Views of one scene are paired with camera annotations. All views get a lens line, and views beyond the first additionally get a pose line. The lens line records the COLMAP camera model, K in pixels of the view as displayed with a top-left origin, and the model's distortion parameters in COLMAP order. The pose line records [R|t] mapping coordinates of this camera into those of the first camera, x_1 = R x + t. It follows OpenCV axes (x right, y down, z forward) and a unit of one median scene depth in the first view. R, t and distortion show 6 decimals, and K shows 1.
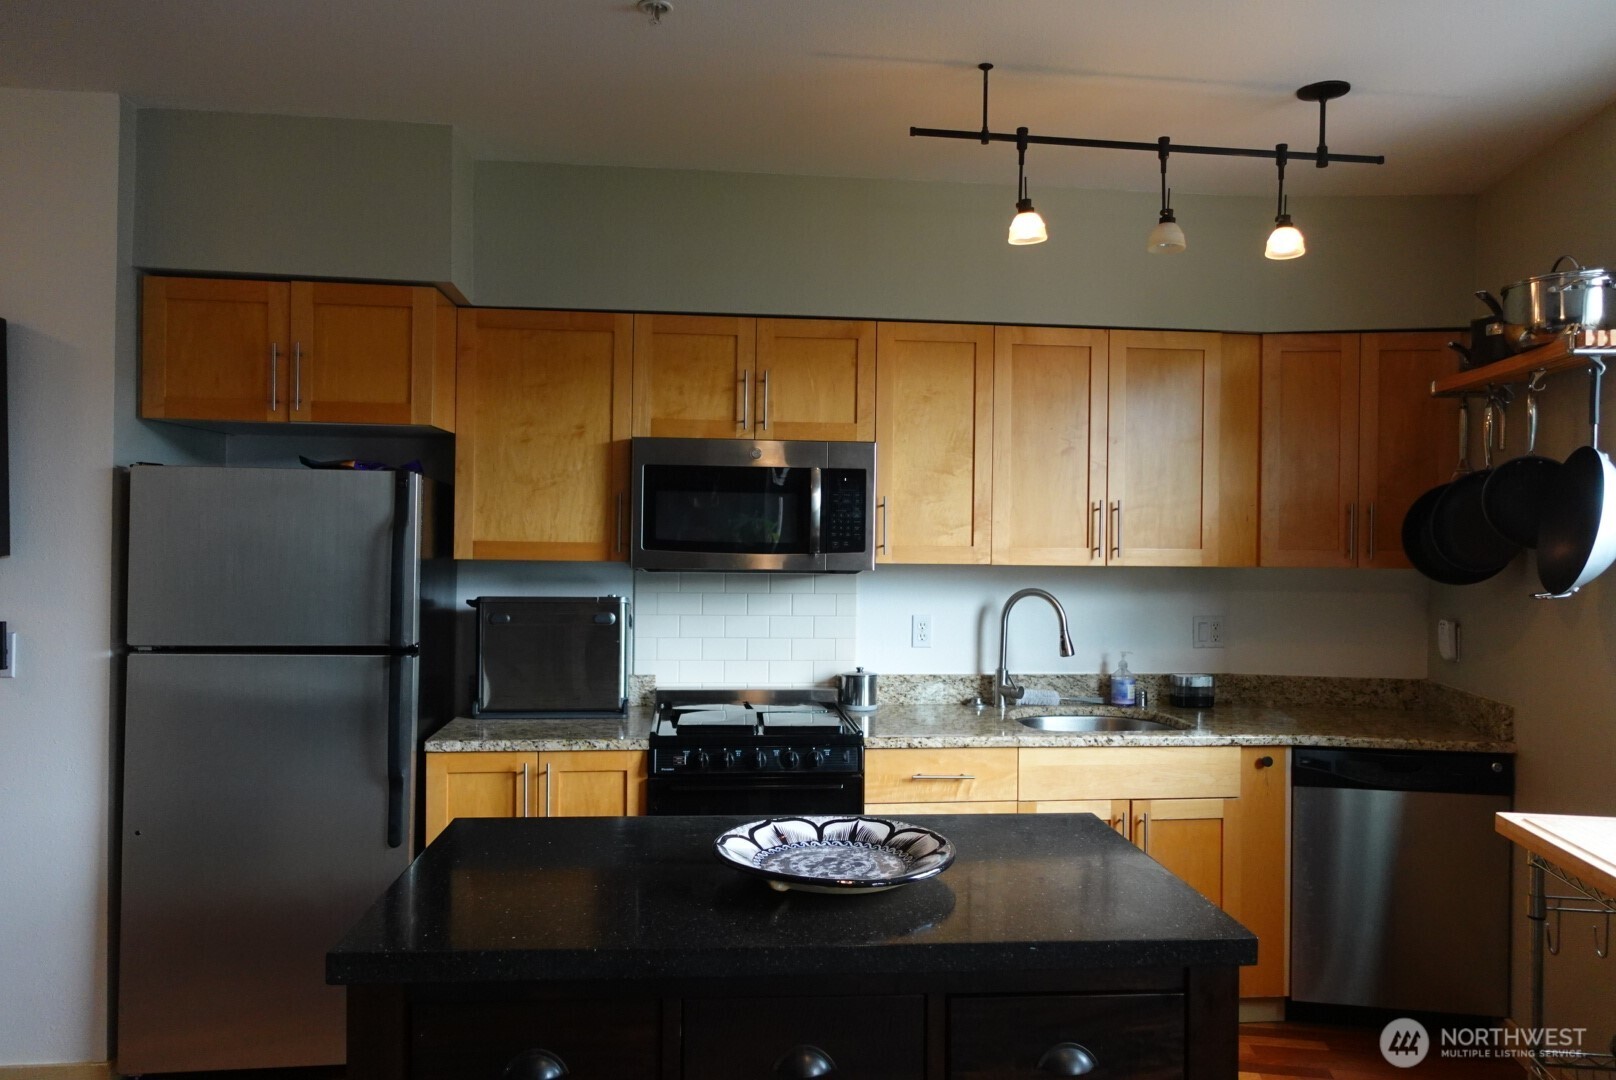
lens RADIAL K [[1116.7, 0, 805.9], [0, 1116.7, 539.9], [0, 0, 1]] dist [-0.005604, 0.007225]
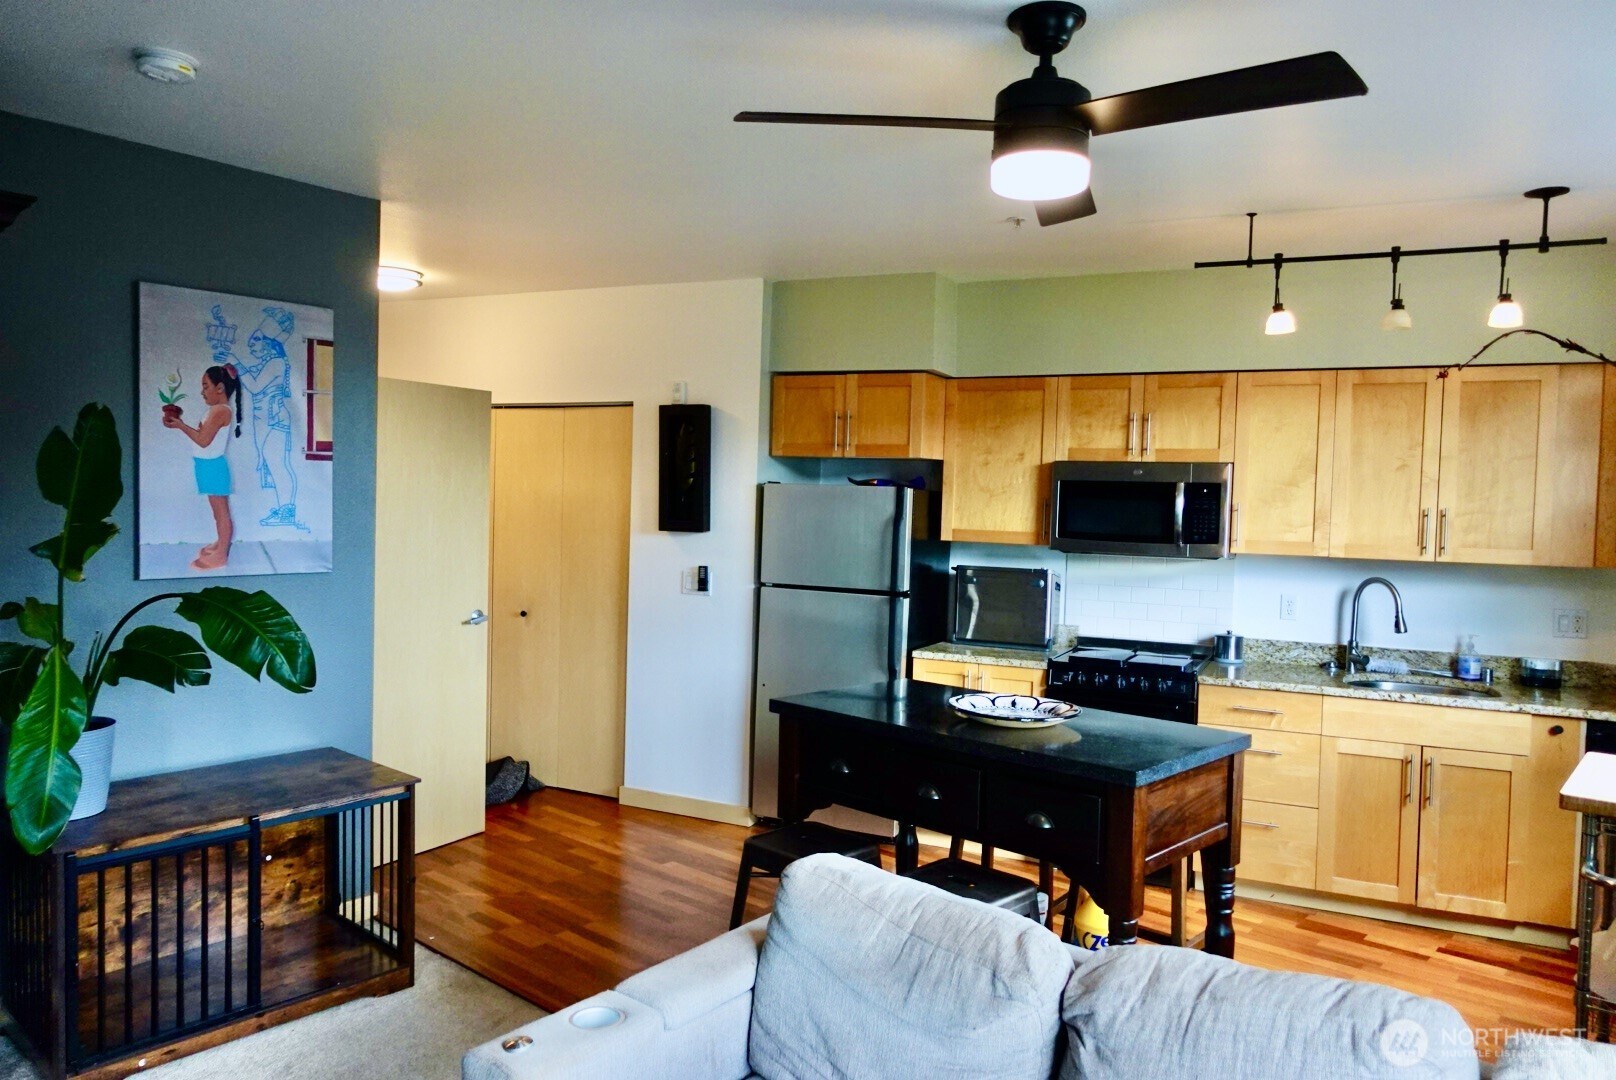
lens RADIAL K [[1116.7, 0, 802.4], [0, 1116.7, 537.3], [0, 0, 1]] dist [-0.005604, 0.007225]
pose [[0.848521, 0.028340, -0.528403, 0.357538], [-0.019726, 0.999565, 0.021934, -0.017700], [0.528795, -0.008189, 0.848710, -0.444448]]
